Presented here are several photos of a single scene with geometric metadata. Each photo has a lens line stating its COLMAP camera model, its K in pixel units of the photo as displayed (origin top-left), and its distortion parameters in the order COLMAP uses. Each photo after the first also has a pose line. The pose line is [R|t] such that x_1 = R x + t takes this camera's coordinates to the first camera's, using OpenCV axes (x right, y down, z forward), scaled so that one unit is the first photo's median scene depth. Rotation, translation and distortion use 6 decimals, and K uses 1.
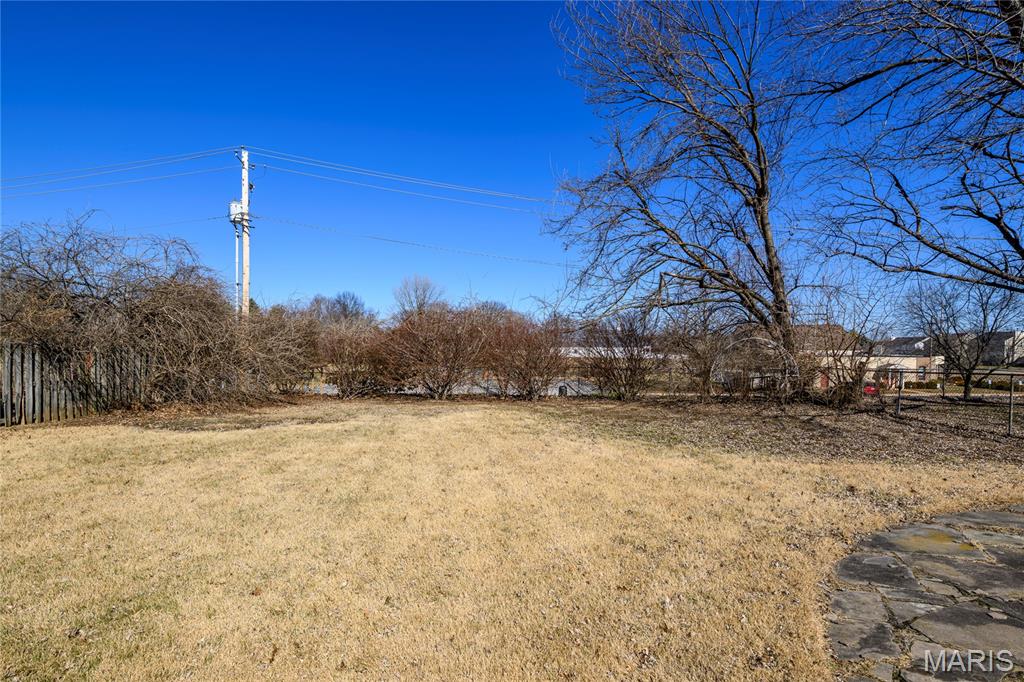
lens RADIAL K [[544.1, 0, 504.6], [0, 544.1, 365.3], [0, 0, 1]] dist [0.000603, 0.001471]
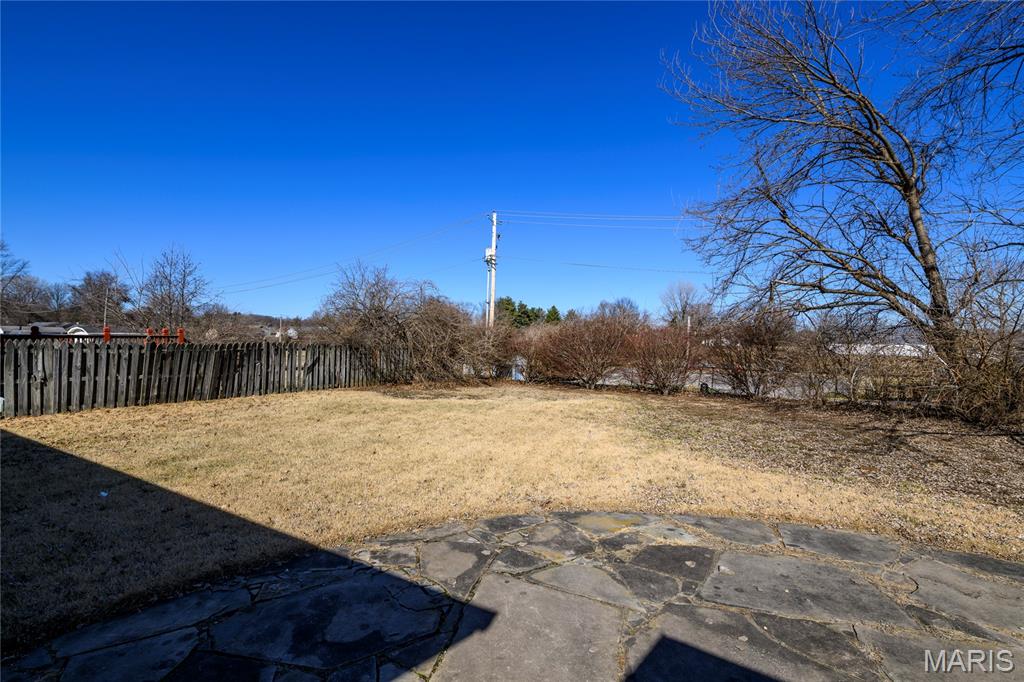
lens RADIAL K [[450.6, 0, 510.6], [0, 450.6, 341.8], [0, 0, 1]] dist [0.001803, -0.000144]
pose [[0.845133, 0.005697, -0.534526, 0.284529], [-0.023049, 0.999402, -0.025791, -0.015885], [0.534060, 0.034117, 0.844758, -0.005933]]
